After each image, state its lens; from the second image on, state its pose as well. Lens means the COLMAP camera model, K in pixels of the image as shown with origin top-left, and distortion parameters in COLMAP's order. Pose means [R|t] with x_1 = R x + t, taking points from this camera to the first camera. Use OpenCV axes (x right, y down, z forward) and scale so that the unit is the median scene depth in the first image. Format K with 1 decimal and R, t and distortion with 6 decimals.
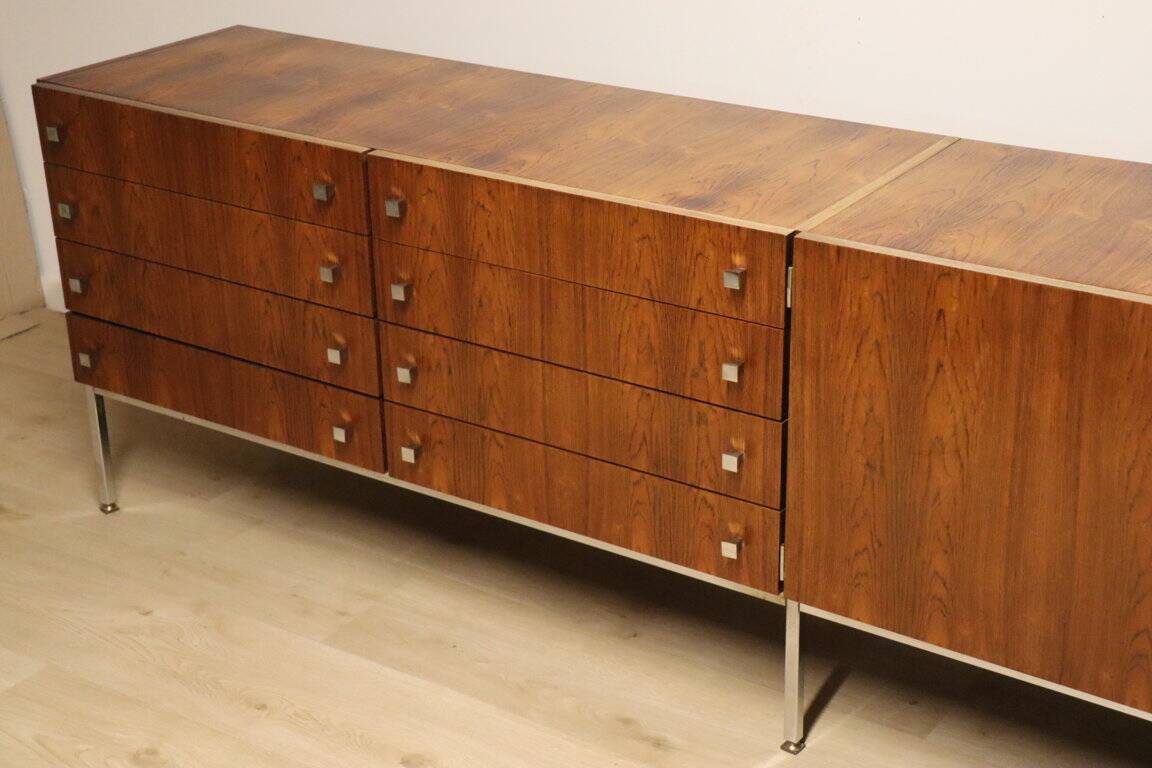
lens RADIAL K [[1895.1, 0, 569.2], [0, 1895.1, 392.8], [0, 0, 1]] dist [0.203717, 0.000000]
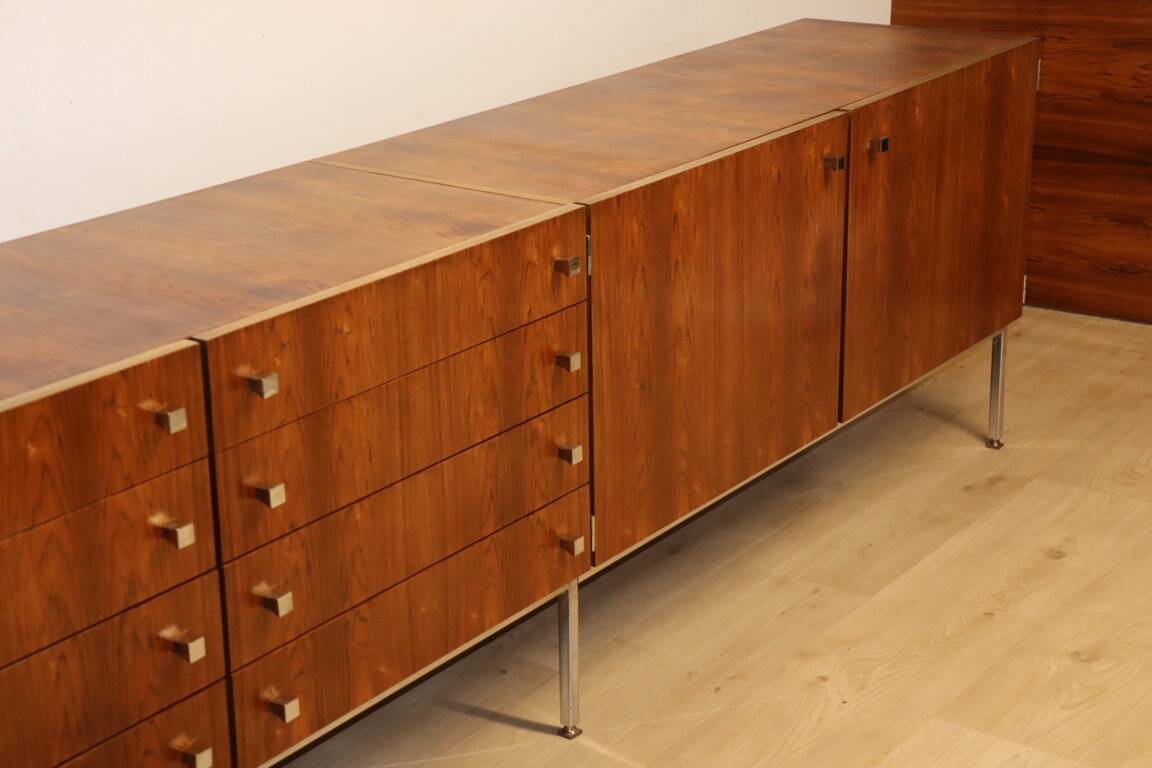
lens RADIAL K [[2096.8, 0, 574.8], [0, 2096.8, 390.9], [0, 0, 1]] dist [0.226780, 0.000000]
pose [[0.026377, -0.310254, 0.950288, -0.935914], [0.420496, 0.865870, 0.271021, -0.286545], [-0.906911, 0.392443, 0.153299, 0.806029]]
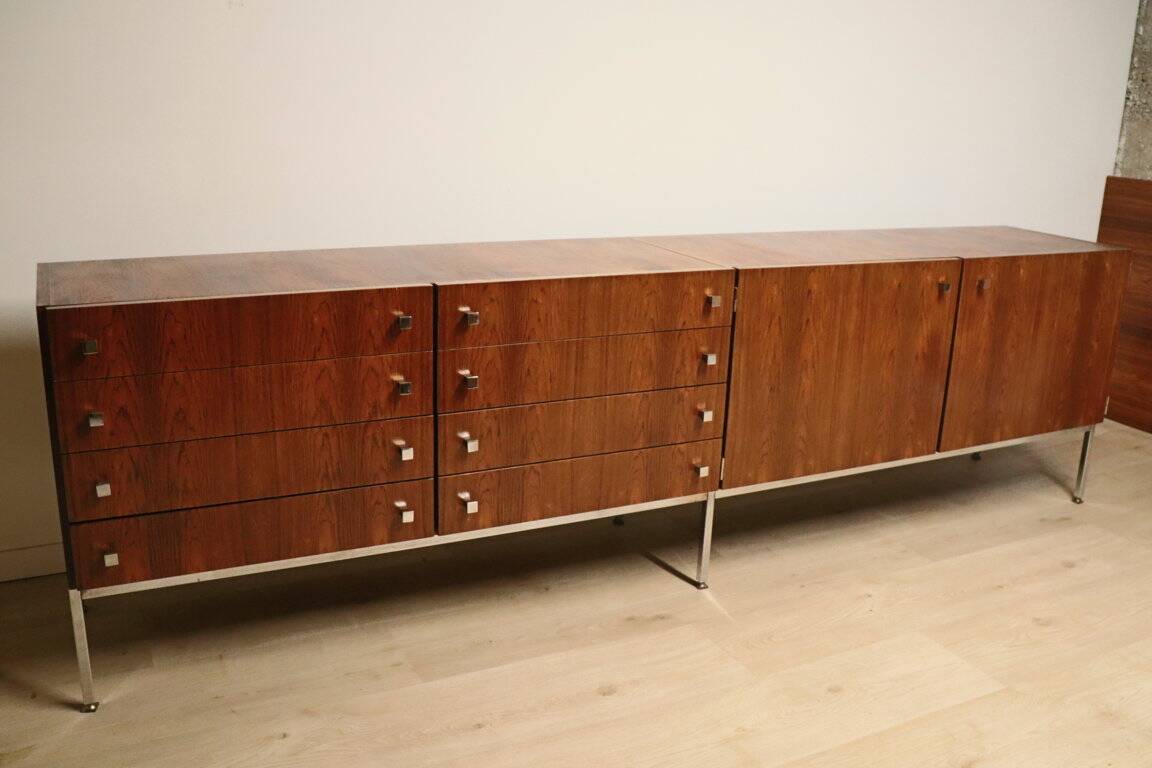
lens RADIAL K [[1074.1, 0, 576.3], [0, 1074.1, 393.9], [0, 0, 1]] dist [-0.131656, 0.000000]
pose [[0.481310, -0.212441, 0.850417, -0.754055], [0.313323, 0.947785, 0.059434, -0.072664], [-0.818639, 0.237849, 0.522741, 0.588747]]
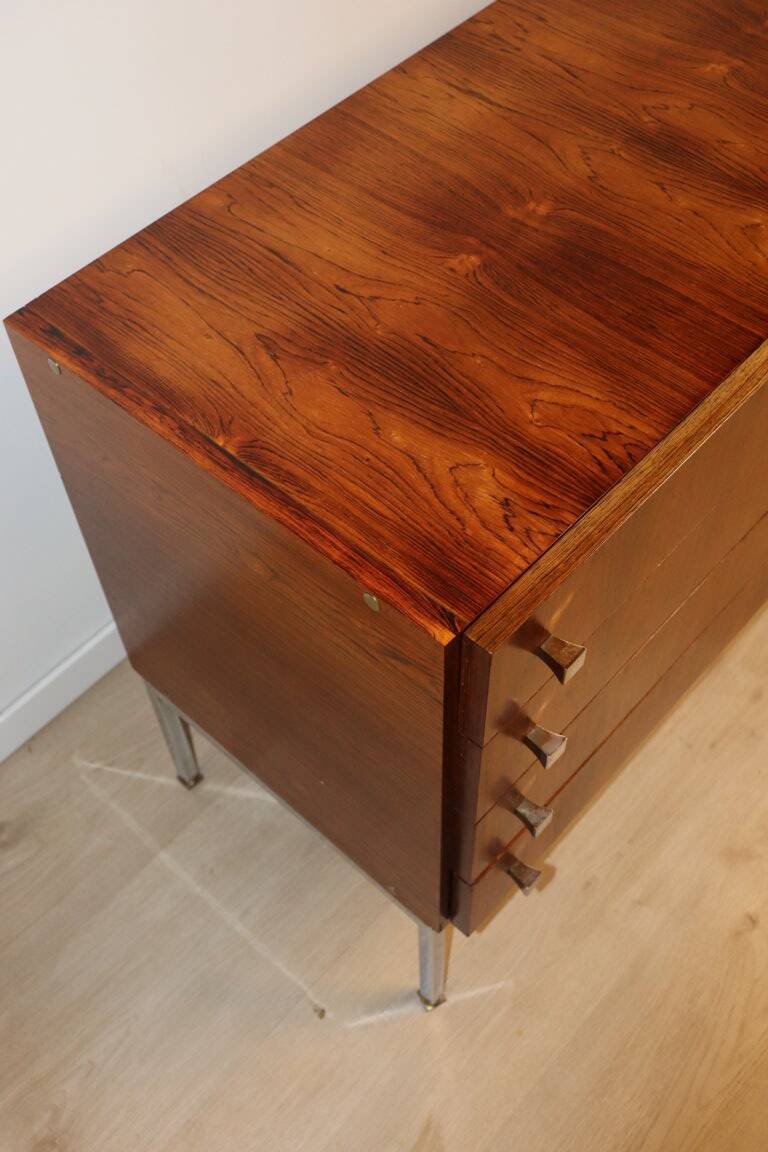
lens RADIAL K [[1194.0, 0, 381.8], [0, 1194.0, 583.3], [0, 0, 1]] dist [0.027120, 0.000000]
pose [[0.140928, -0.793925, 0.591458, -0.498717], [0.426533, 0.587822, 0.687412, -0.415321], [-0.893425, 0.155401, 0.421475, 1.106094]]
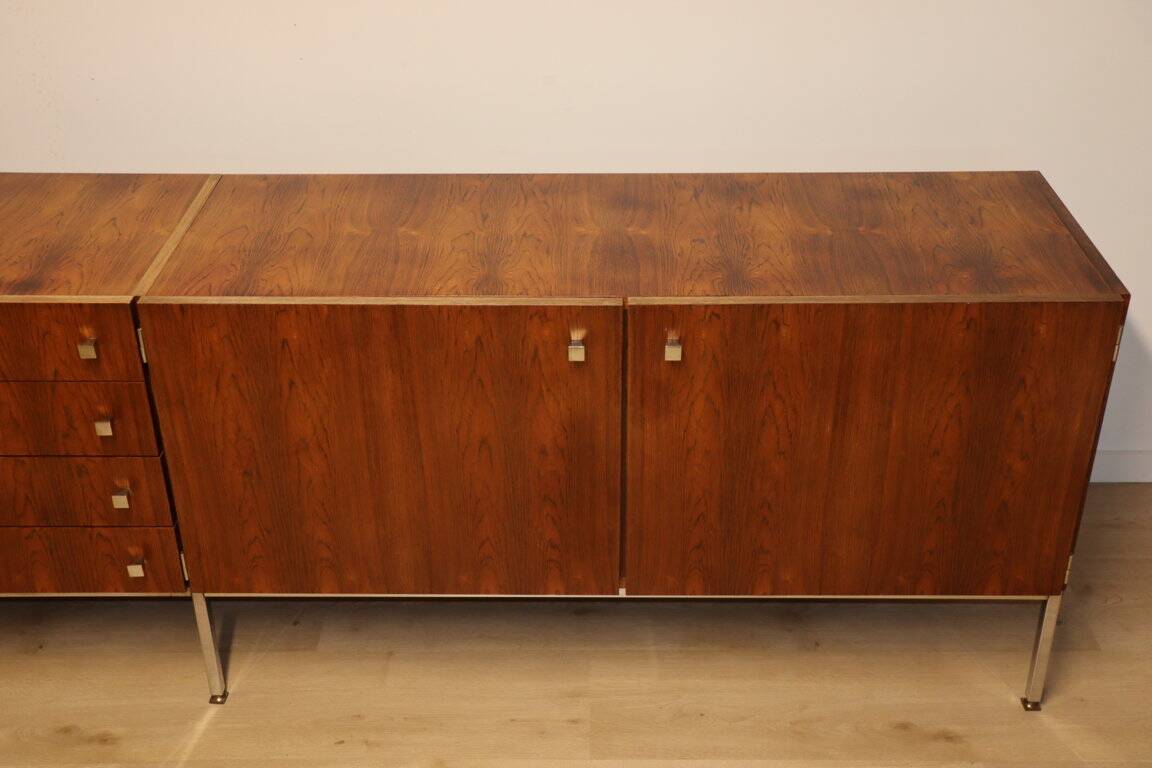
lens RADIAL K [[1346.8, 0, 573.4], [0, 1346.8, 383.9], [0, 0, 1]] dist [0.036564, 0.000000]
pose [[0.833361, -0.265149, 0.484980, -0.061719], [0.214586, 0.963807, 0.158203, -0.098980], [-0.509374, -0.027771, 0.860097, 0.167413]]
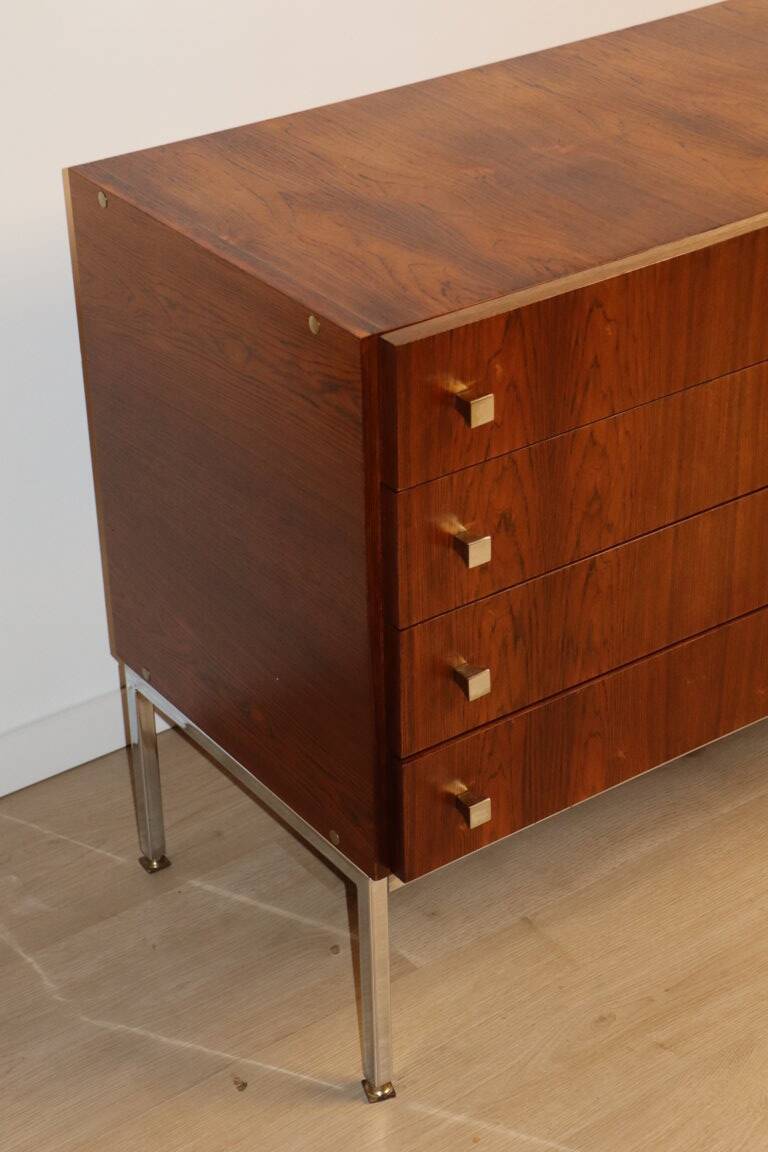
lens RADIAL K [[2157.6, 0, 381.5], [0, 2157.6, 576.2], [0, 0, 1]] dist [0.277511, 0.000000]
pose [[0.343733, -0.466405, 0.815055, -0.890449], [0.391804, 0.860016, 0.326898, -0.344297], [-0.853427, 0.206976, 0.478355, 0.919917]]
